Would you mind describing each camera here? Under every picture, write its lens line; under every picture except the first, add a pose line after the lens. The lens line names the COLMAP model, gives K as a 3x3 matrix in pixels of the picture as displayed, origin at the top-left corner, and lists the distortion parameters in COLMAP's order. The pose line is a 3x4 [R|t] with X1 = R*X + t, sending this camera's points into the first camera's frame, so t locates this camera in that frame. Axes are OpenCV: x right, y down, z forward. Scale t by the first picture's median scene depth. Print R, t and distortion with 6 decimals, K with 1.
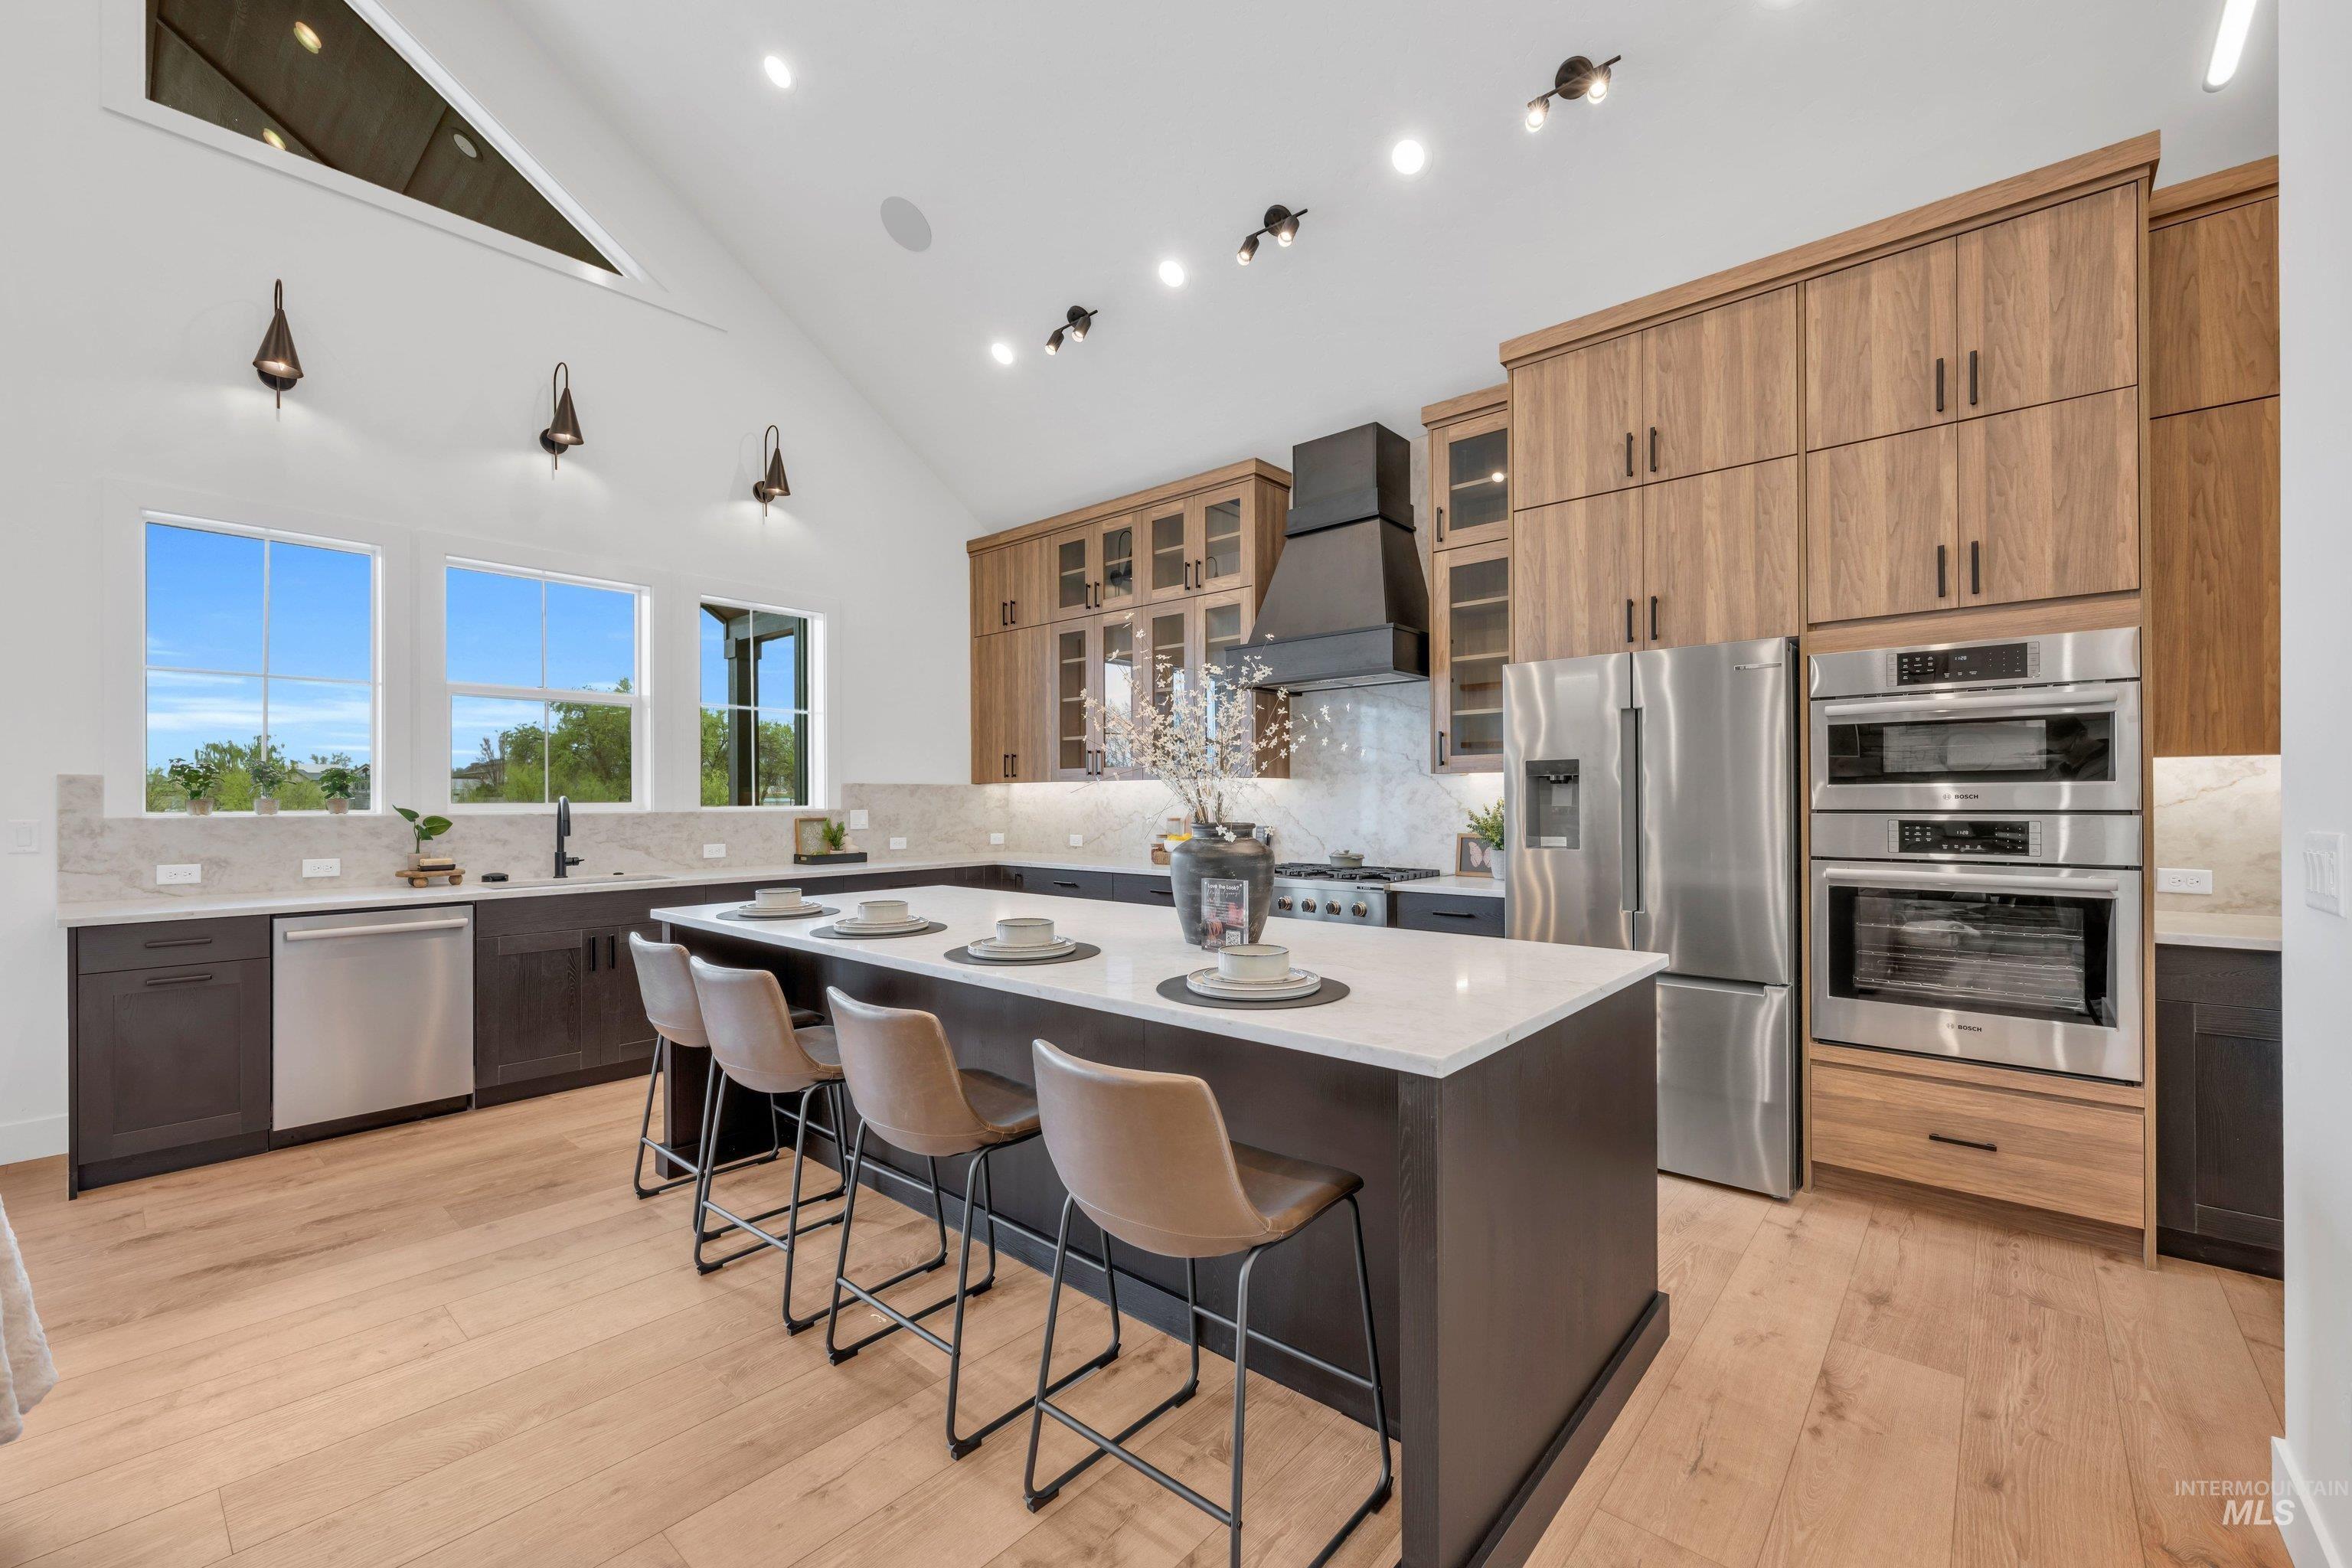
lens RADIAL K [[953.0, 0, 1182.0], [0, 953.0, 802.6], [0, 0, 1]] dist [0.000451, -0.000235]
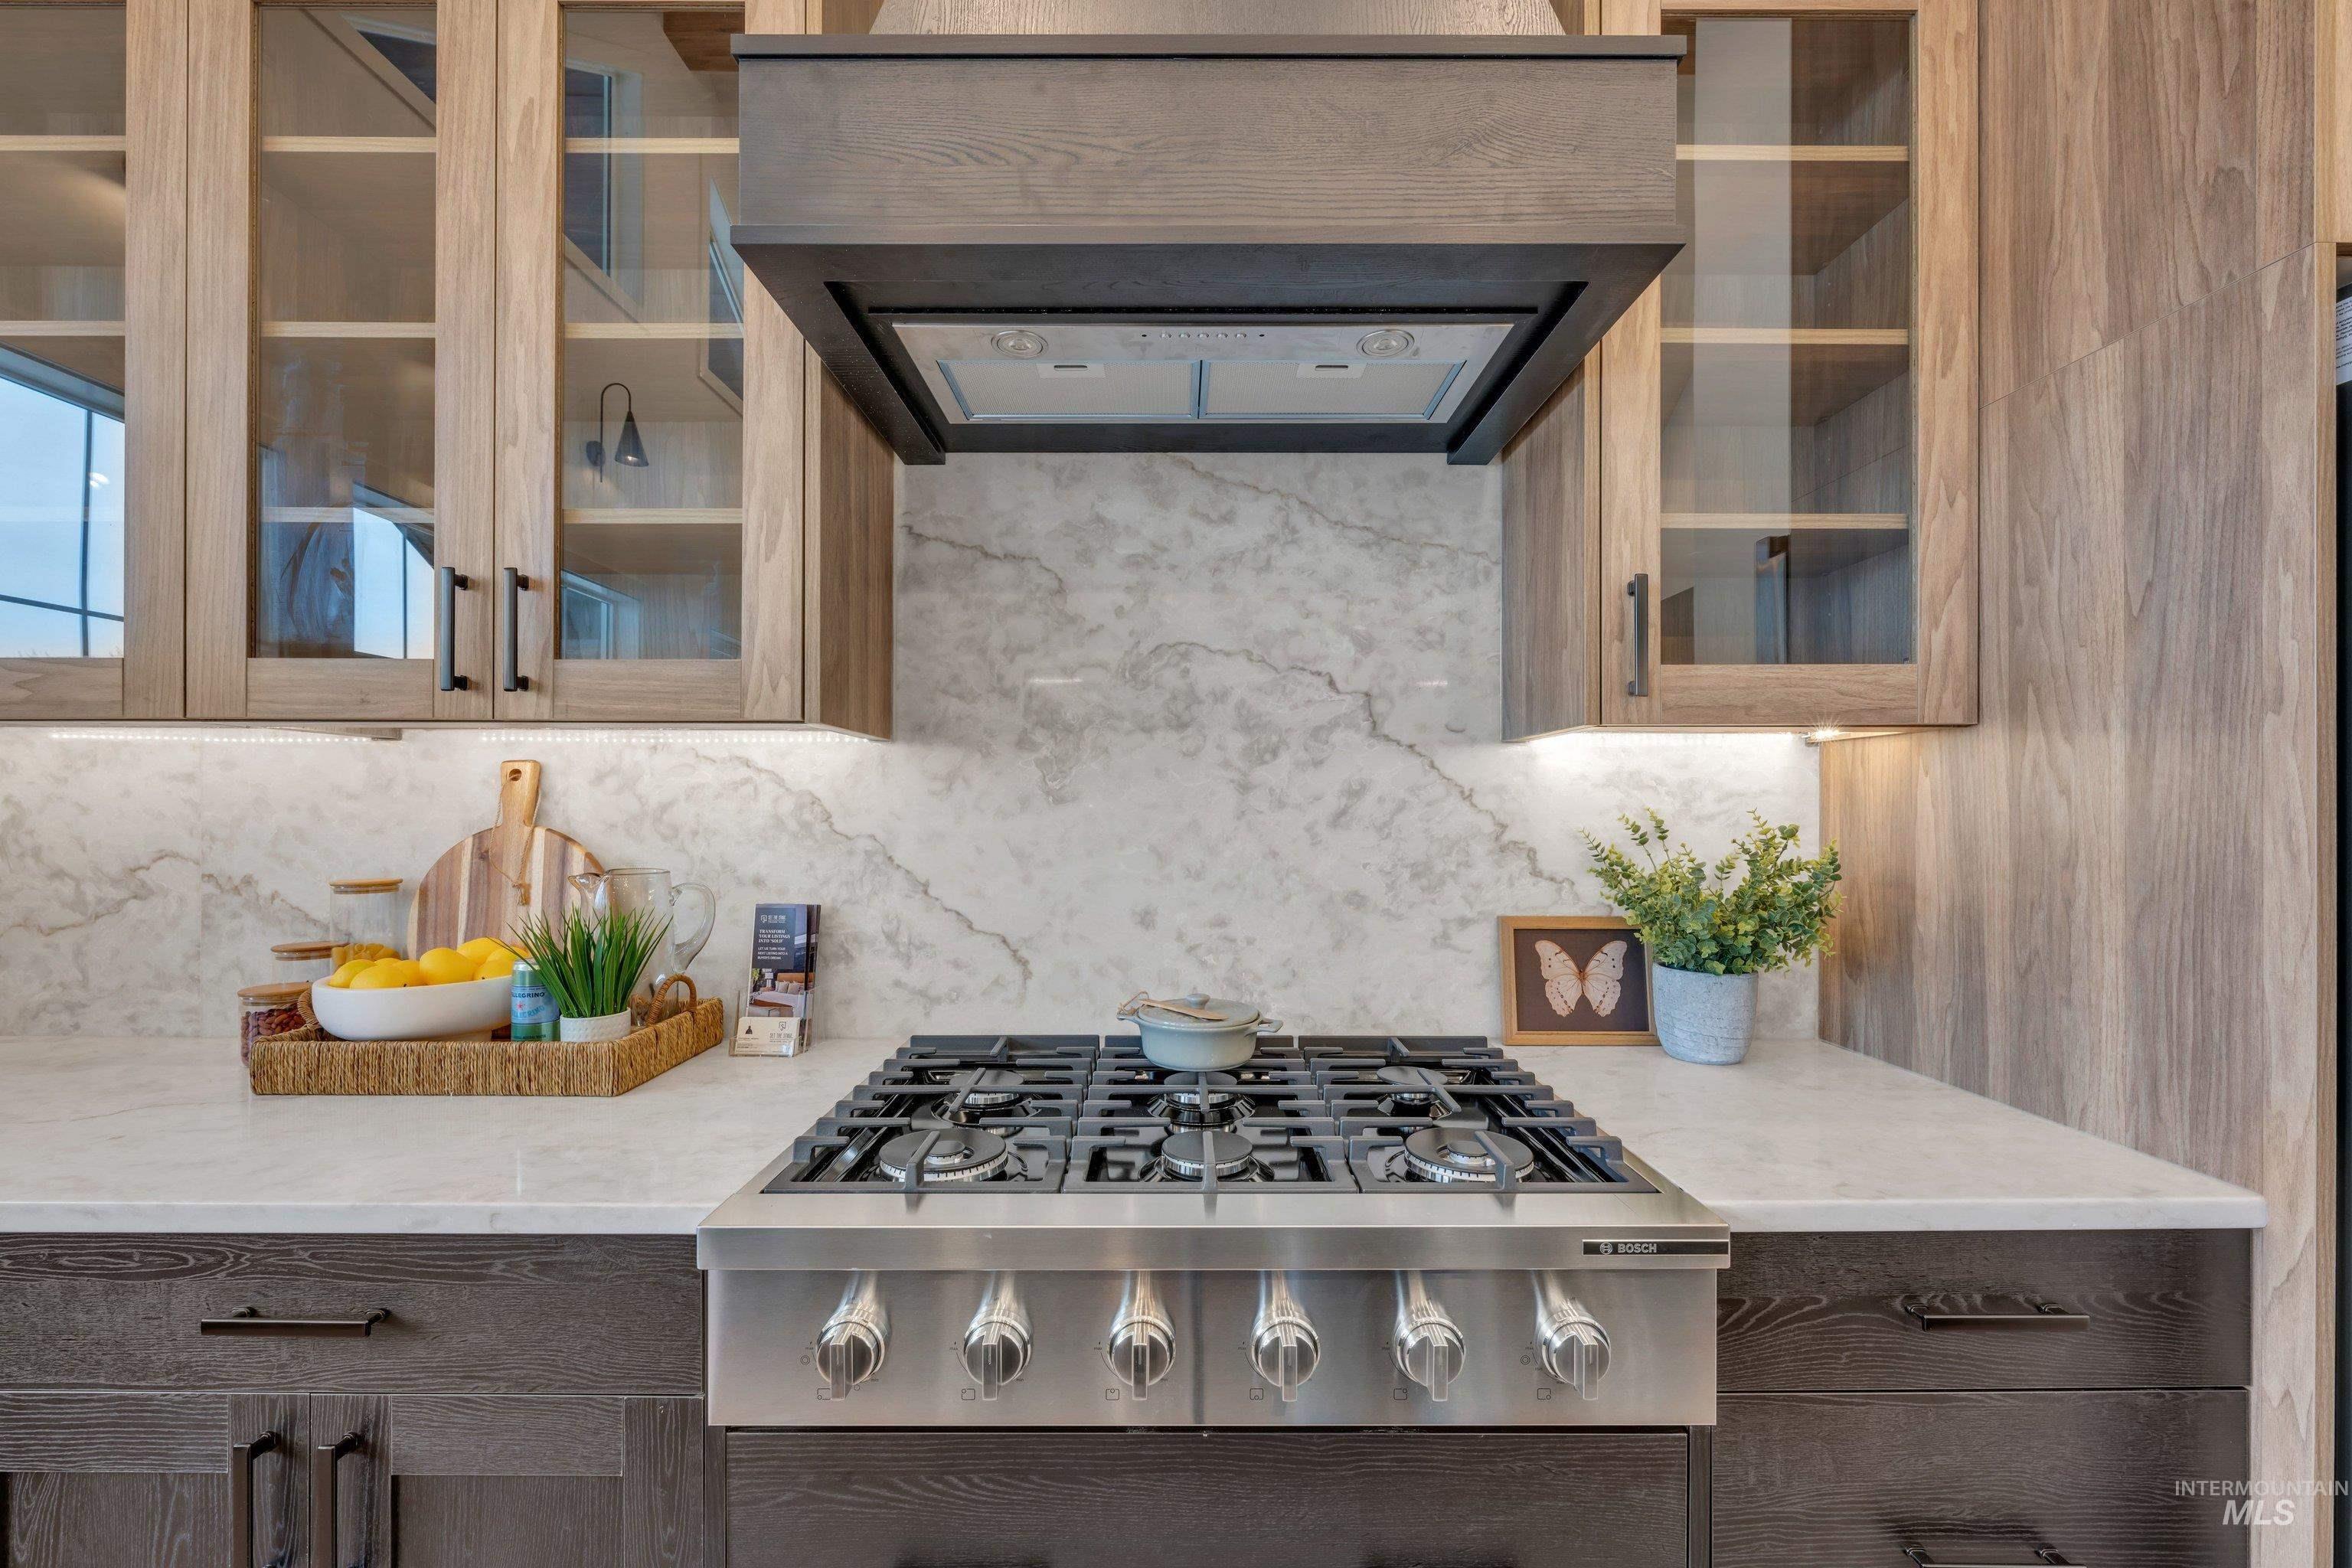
lens RADIAL K [[953.0, 0, 1182.0], [0, 953.0, 802.6], [0, 0, 1]] dist [0.000451, -0.000235]
pose [[0.757633, 0.006262, 0.652651, -0.012300], [-0.003440, 0.999978, -0.005601, -0.005325], [-0.652672, 0.001998, 0.757638, 0.833428]]
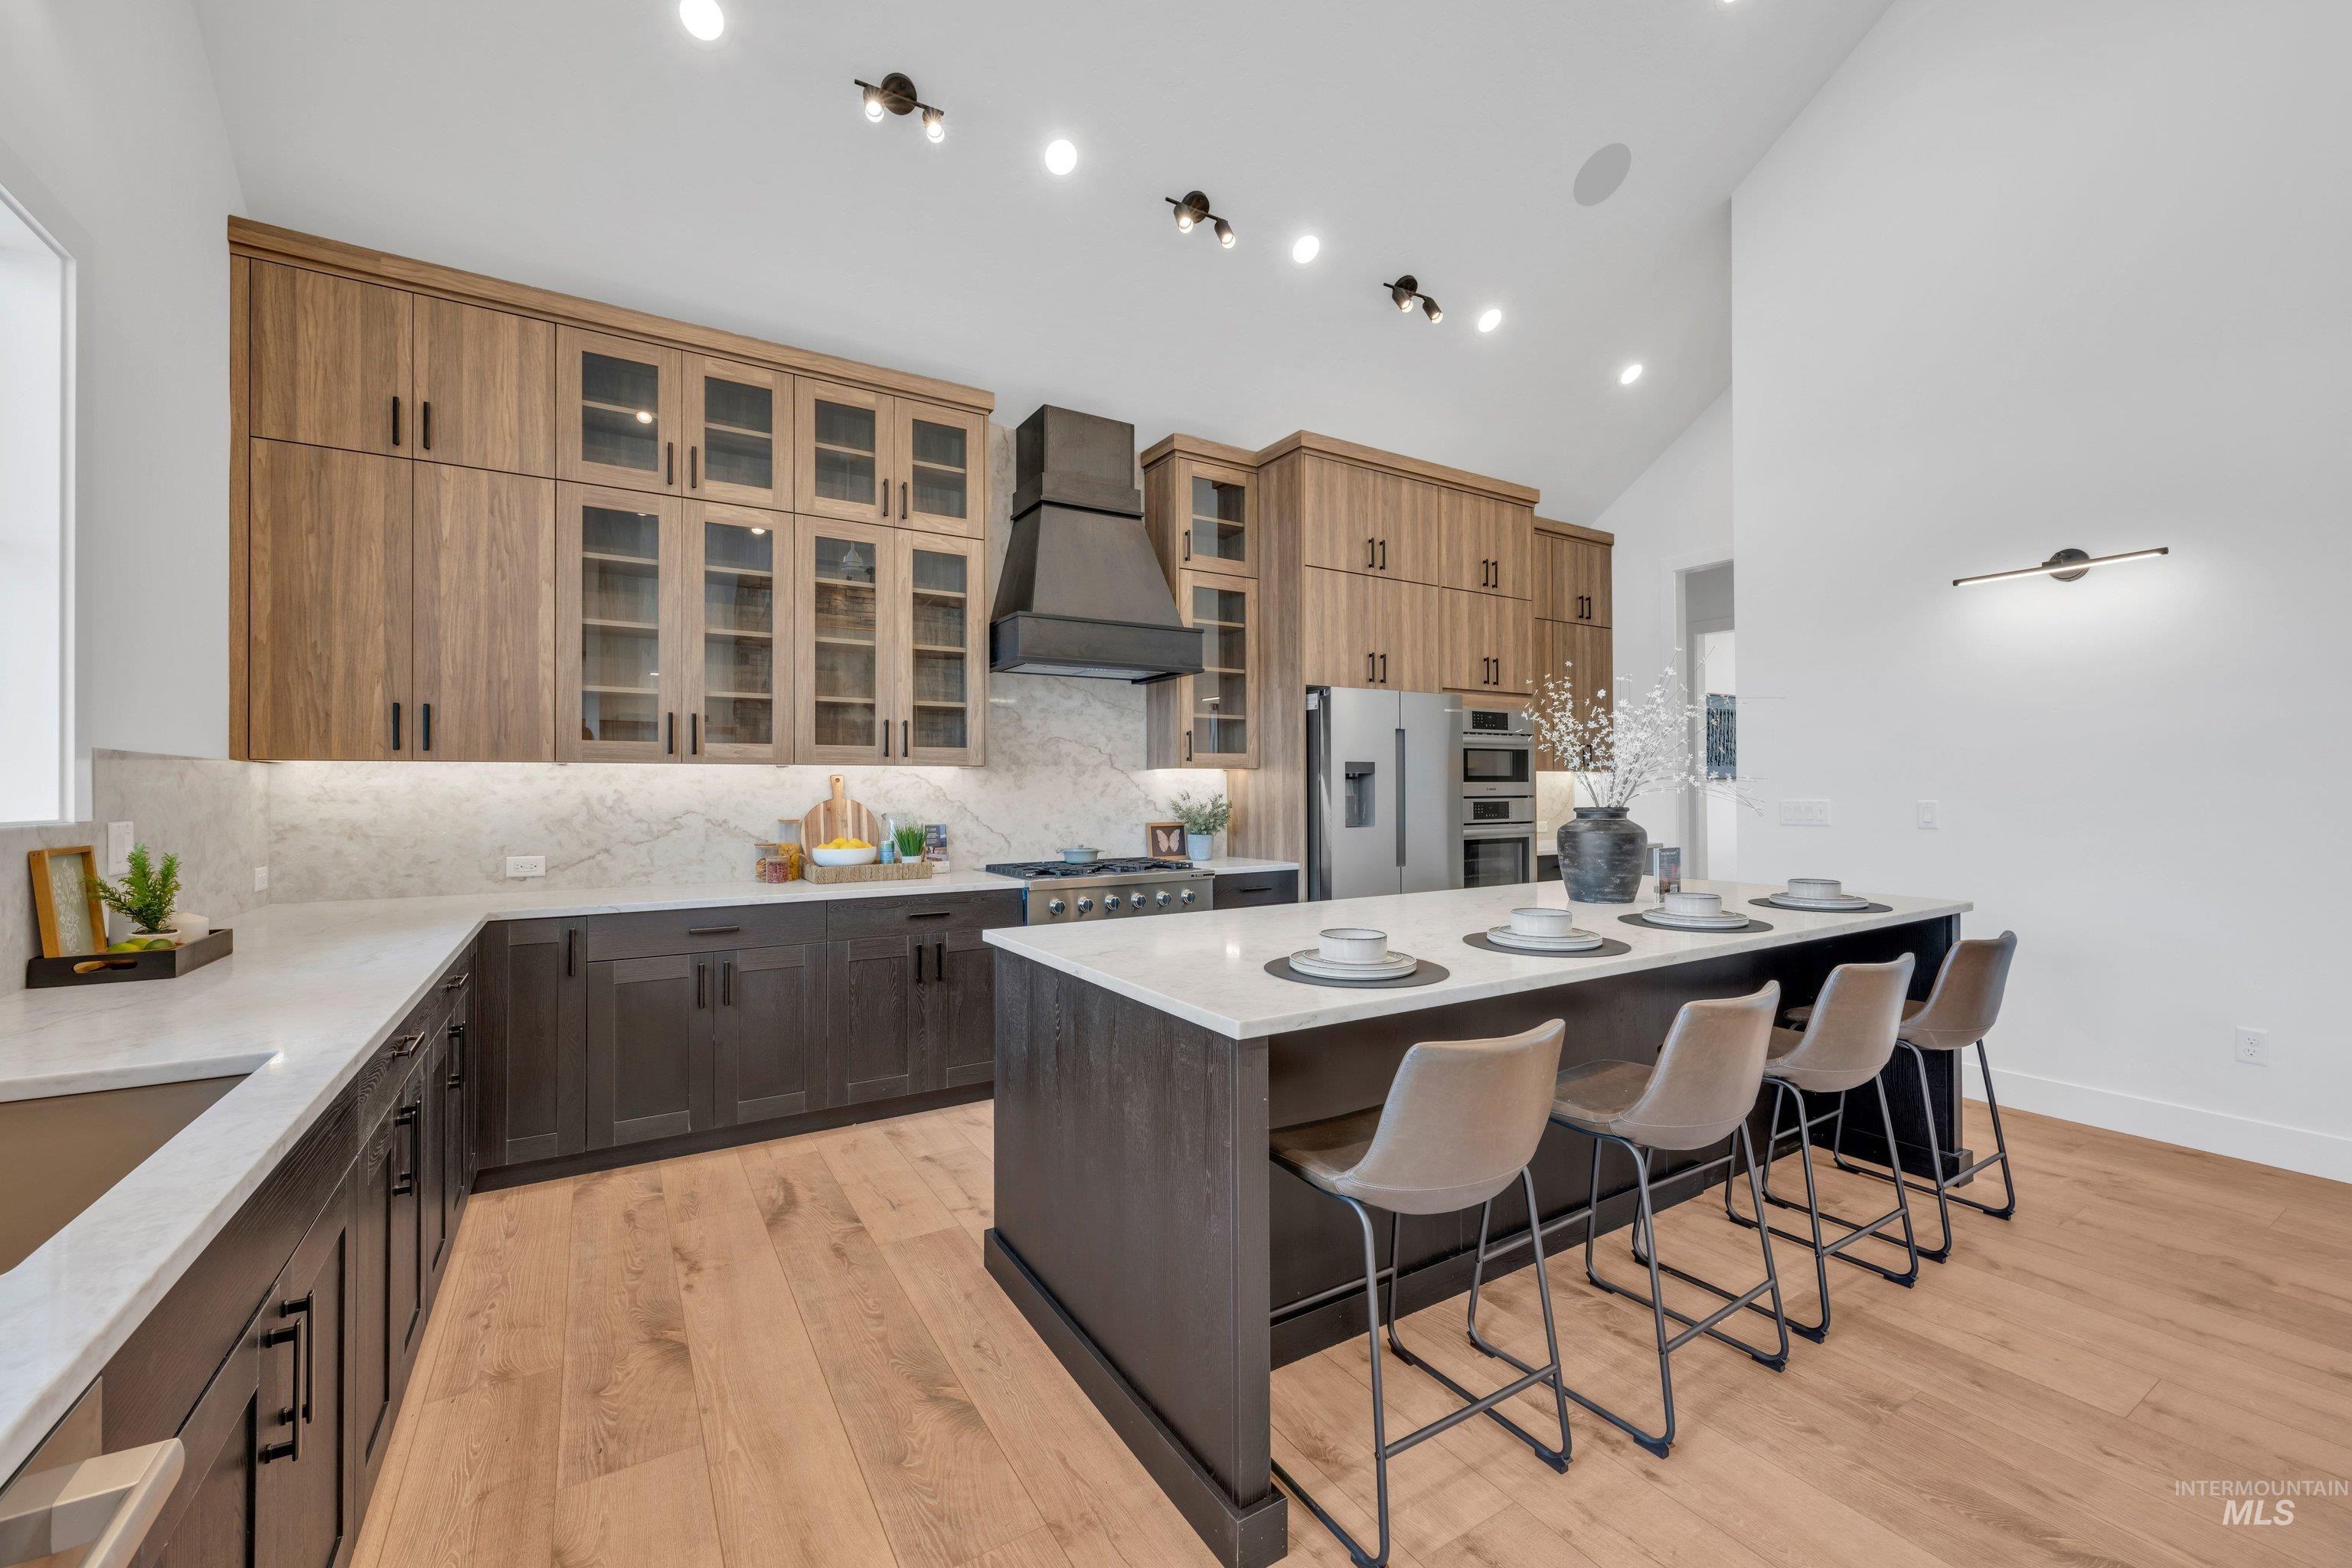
lens RADIAL K [[944.8, 0, 1185.2], [0, 944.8, 778.7], [0, 0, 1]] dist [0.000807, -0.000120]
pose [[0.295941, 0.012615, 0.955123, -0.745268], [0.006125, 0.999867, -0.015104, -0.001828], [-0.955187, 0.010320, 0.295824, 0.647017]]
